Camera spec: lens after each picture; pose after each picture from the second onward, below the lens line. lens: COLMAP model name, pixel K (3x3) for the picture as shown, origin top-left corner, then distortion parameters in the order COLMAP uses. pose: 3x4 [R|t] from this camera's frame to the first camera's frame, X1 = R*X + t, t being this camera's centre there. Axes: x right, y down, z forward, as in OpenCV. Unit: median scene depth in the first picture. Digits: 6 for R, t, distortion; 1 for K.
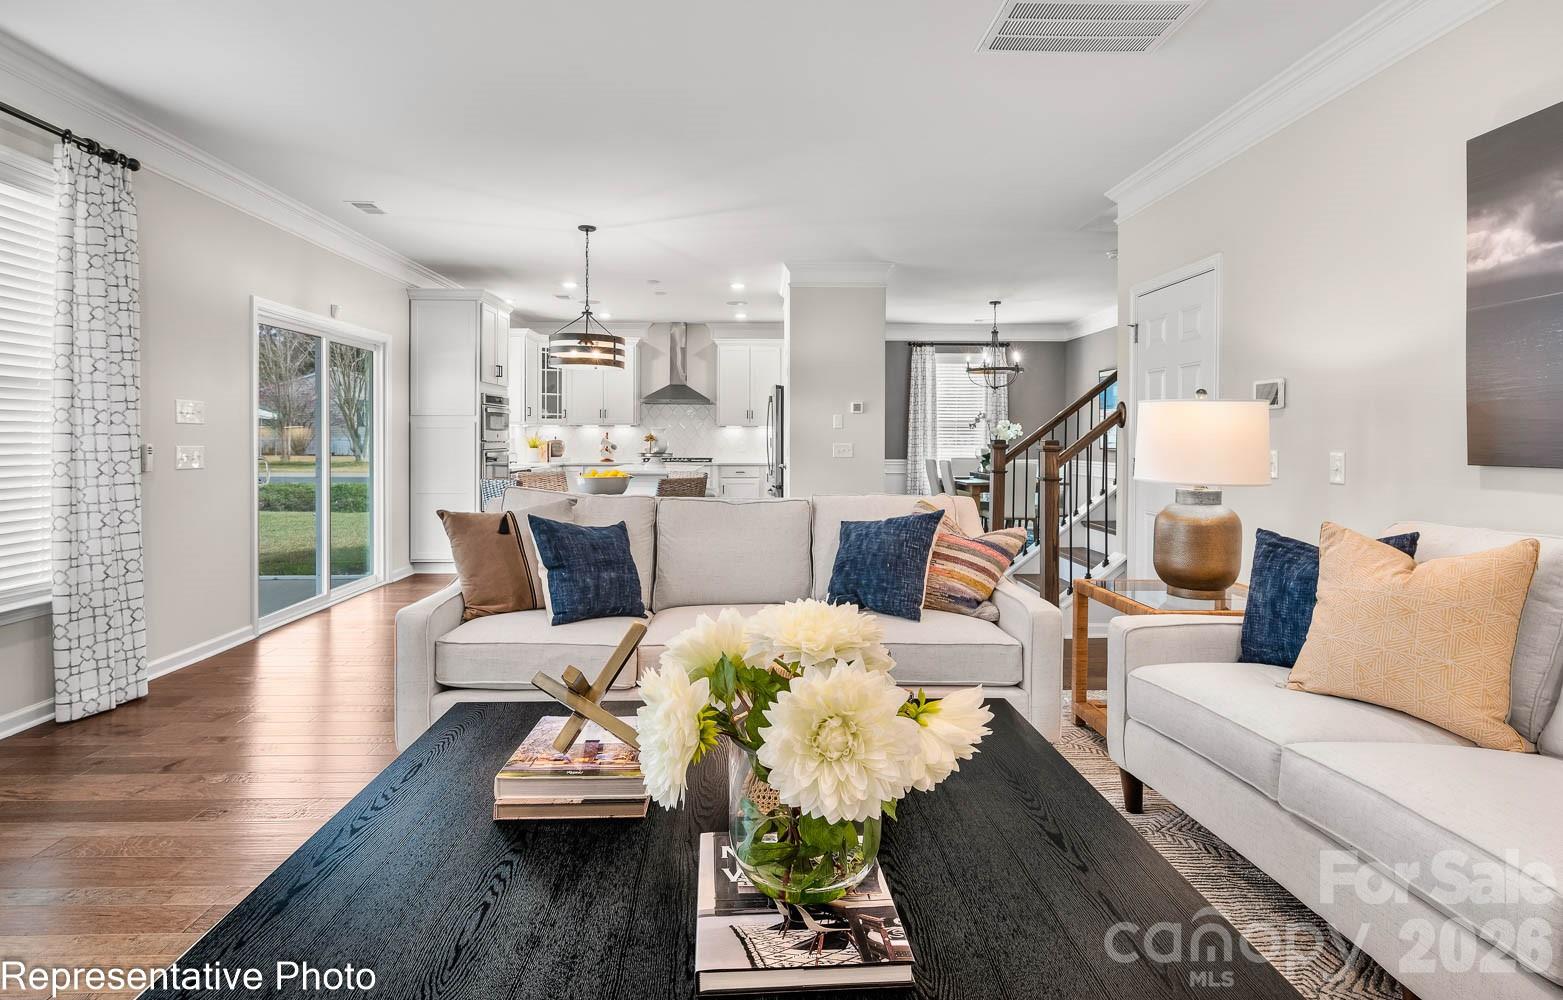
lens RADIAL K [[808.1, 0, 776.4], [0, 808.1, 442.4], [0, 0, 1]] dist [-0.000029, 0.004019]
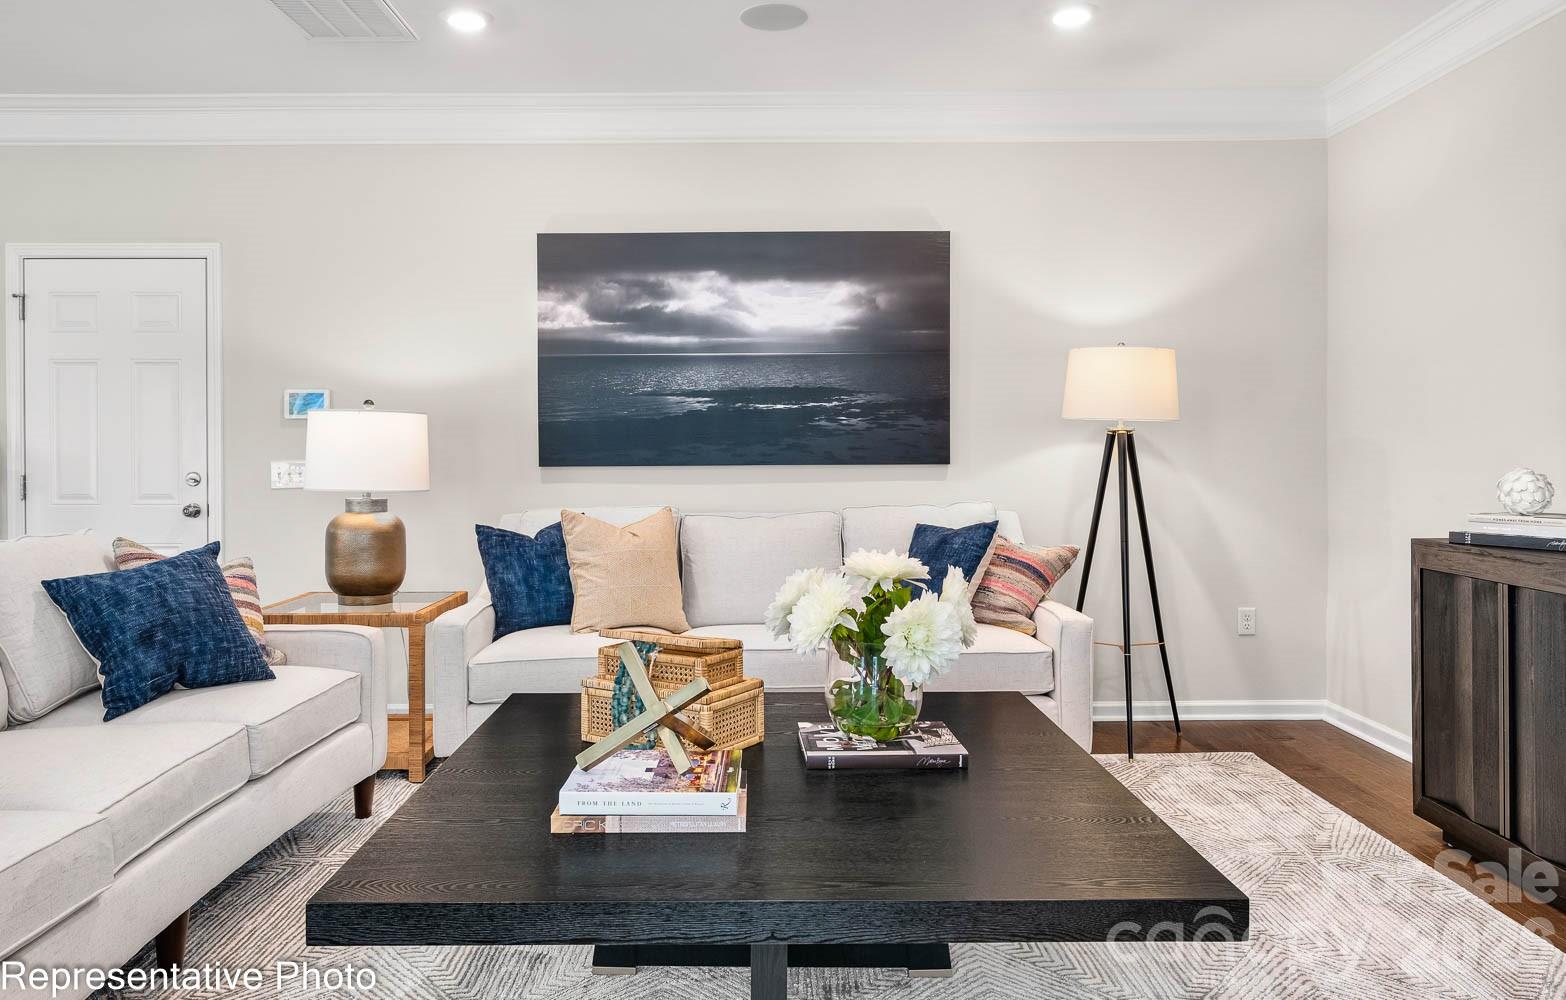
lens RADIAL K [[1090.7, 0, 752.7], [0, 1090.7, 457.3], [0, 0, 1]] dist [-0.002484, 0.000005]
pose [[0.037725, -0.010686, 0.999231, -0.433623], [0.007930, 0.999915, 0.010394, -0.001752], [-0.999257, 0.007532, 0.037807, 0.241910]]
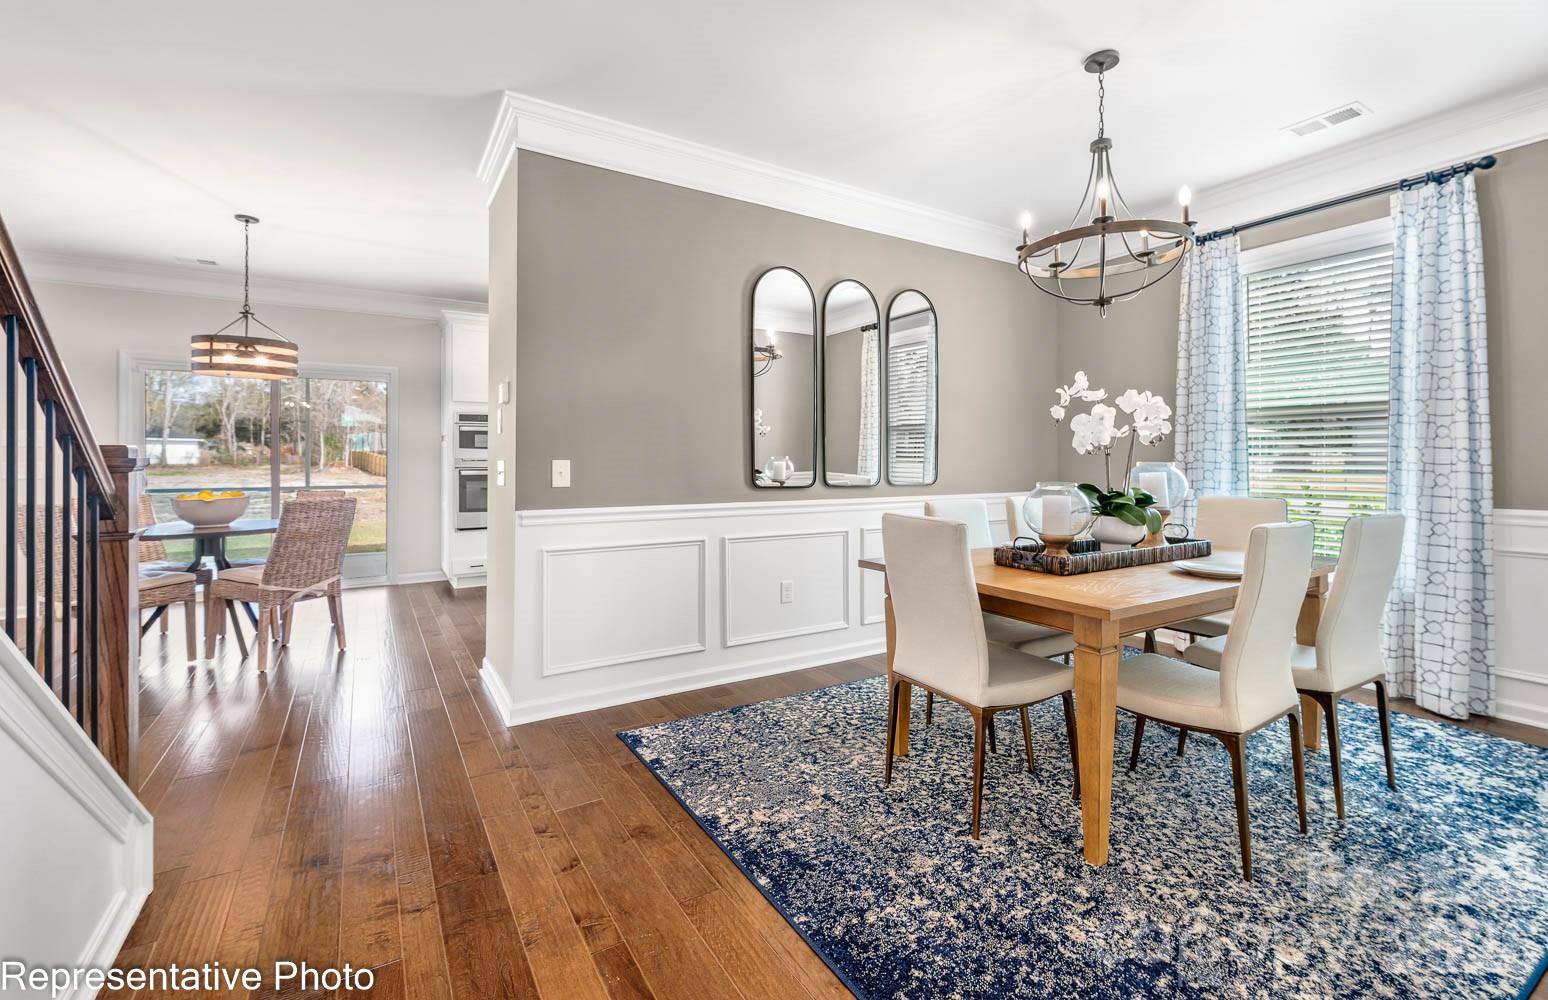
lens RADIAL K [[664.1, 0, 784.2], [0, 664.1, 462.4], [0, 0, 1]] dist [-0.000821, -0.000660]
pose [[0.502975, 0.001750, -0.864299, 0.716047], [0.003196, 0.999987, 0.003885, 0.000449], [0.864295, -0.004716, 0.502963, 1.160003]]
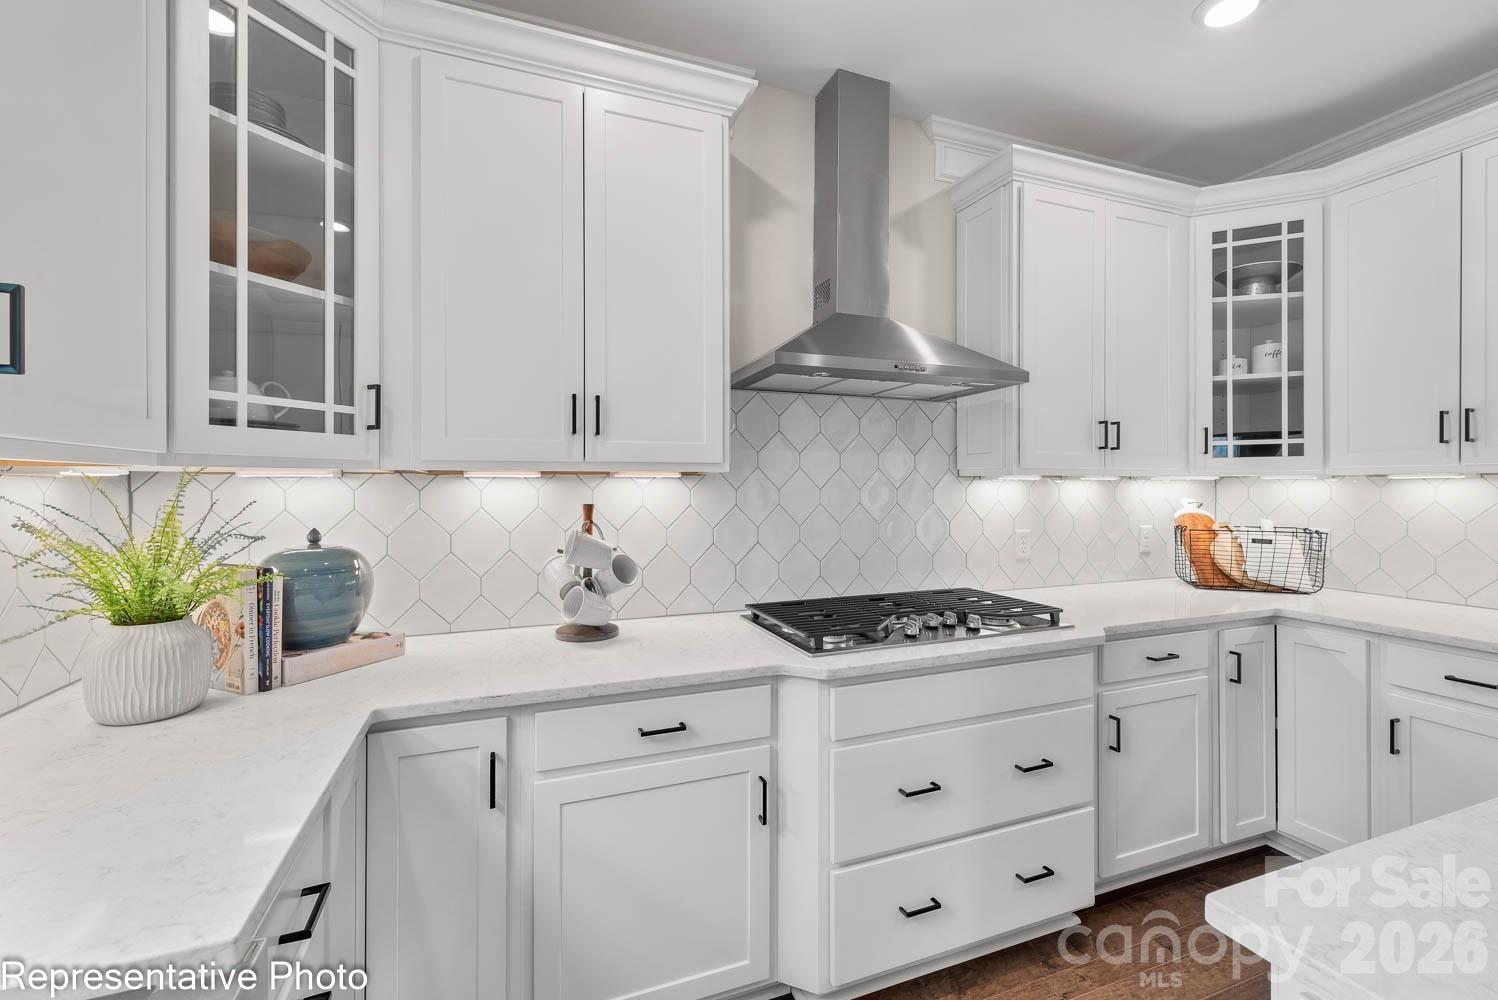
lens RADIAL K [[667.4, 0, 770.3], [0, 667.4, 484.4], [0, 0, 1]] dist [0.001725, 0.000346]
pose [[0.943353, -0.001705, 0.331785, -0.413130], [0.002032, 0.999998, -0.000638, -0.032230], [-0.331783, 0.001276, 0.943355, 1.504226]]
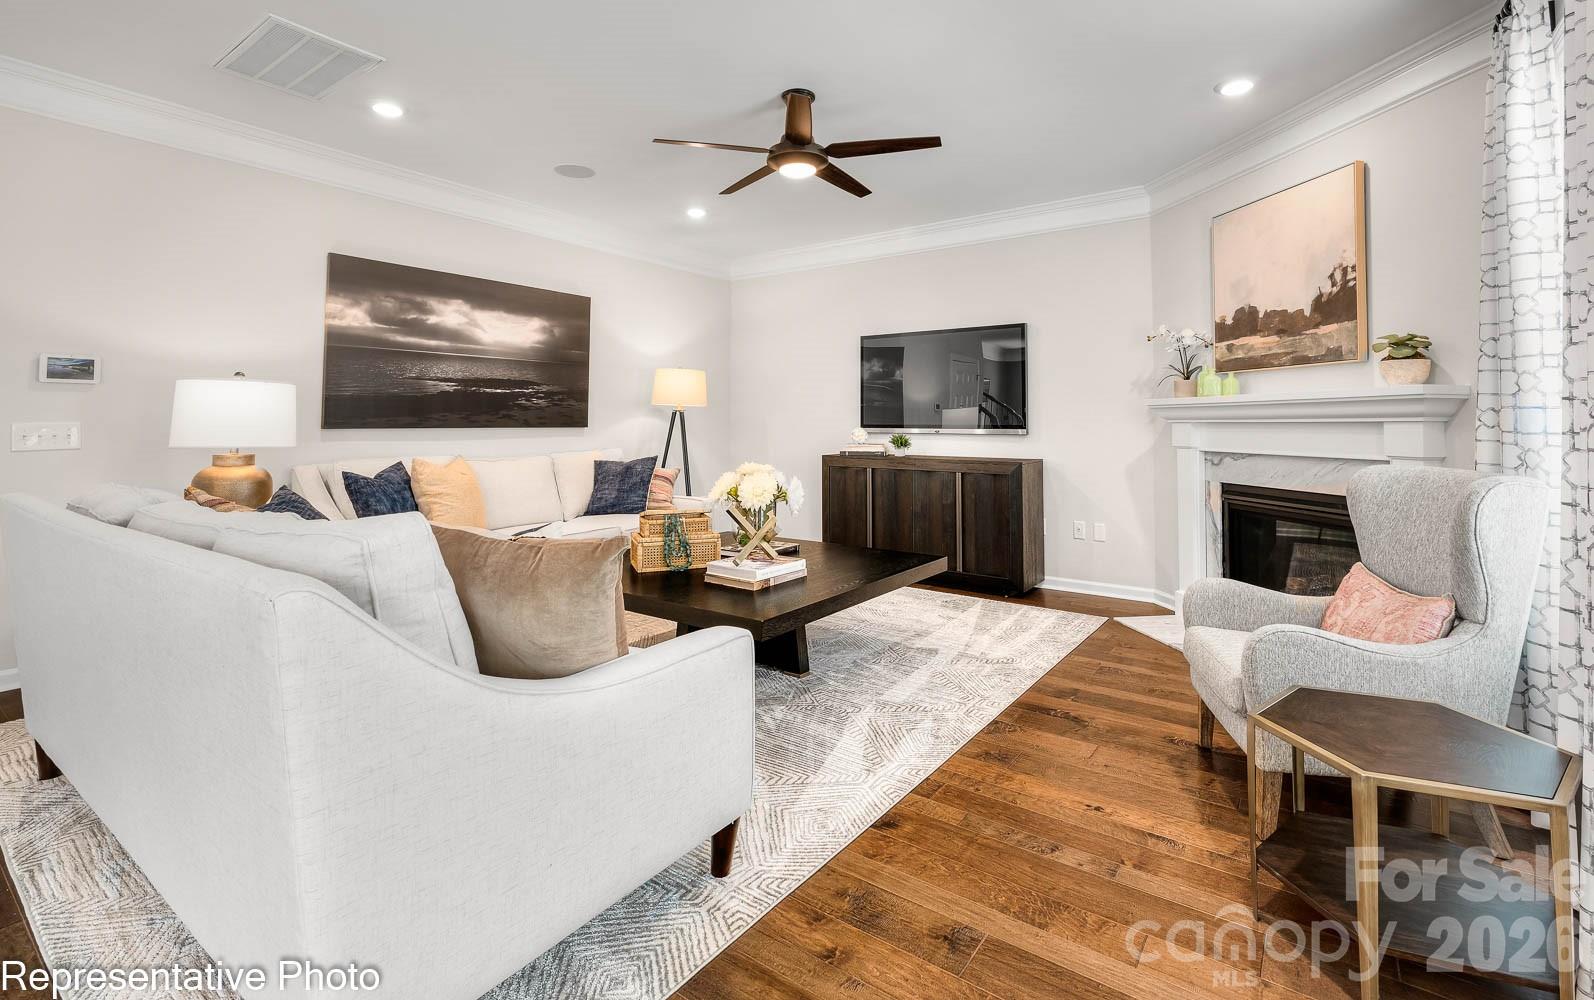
lens RADIAL K [[707.3, 0, 810.9], [0, 707.3, 407.6], [0, 0, 1]] dist [-0.022861, 0.001911]
pose [[-0.791360, 0.009193, 0.611281, -0.421704], [-0.002514, 0.999830, -0.018291, 0.002952], [-0.611345, -0.016011, -0.791202, 0.680857]]
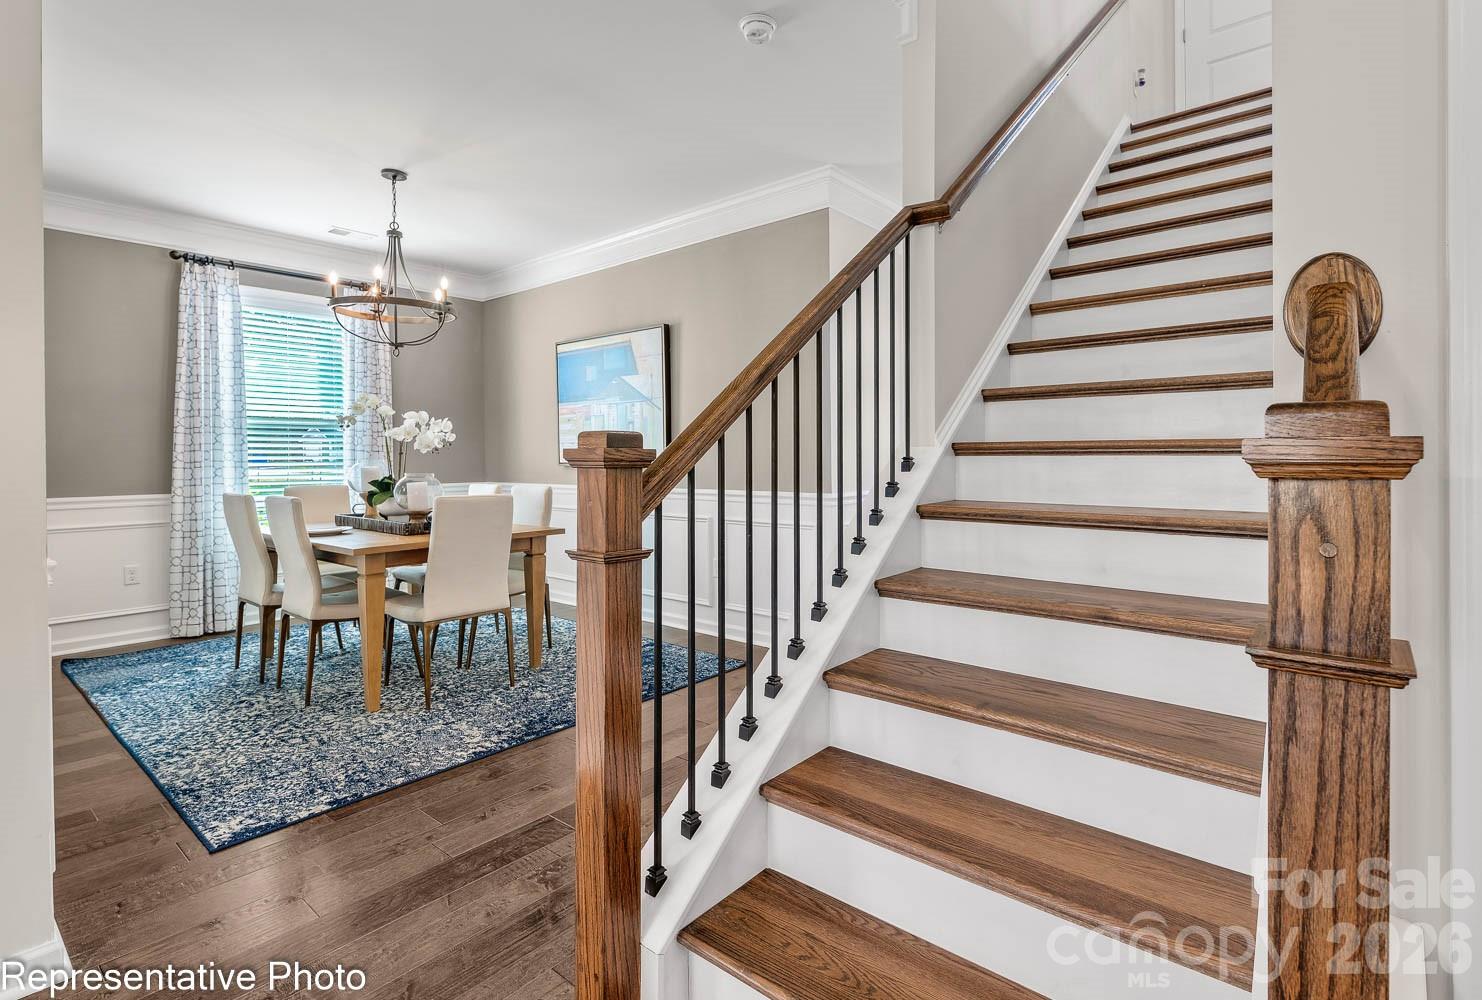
lens RADIAL K [[715.1, 0, 778.3], [0, 715.1, 461.0], [0, 0, 1]] dist [0.002498, -0.000025]
pose [[0.651289, -0.010666, 0.758755, 0.138966], [0.010721, 0.999931, 0.004854, 0.006663], [-0.758754, 0.004973, 0.651359, 0.843113]]
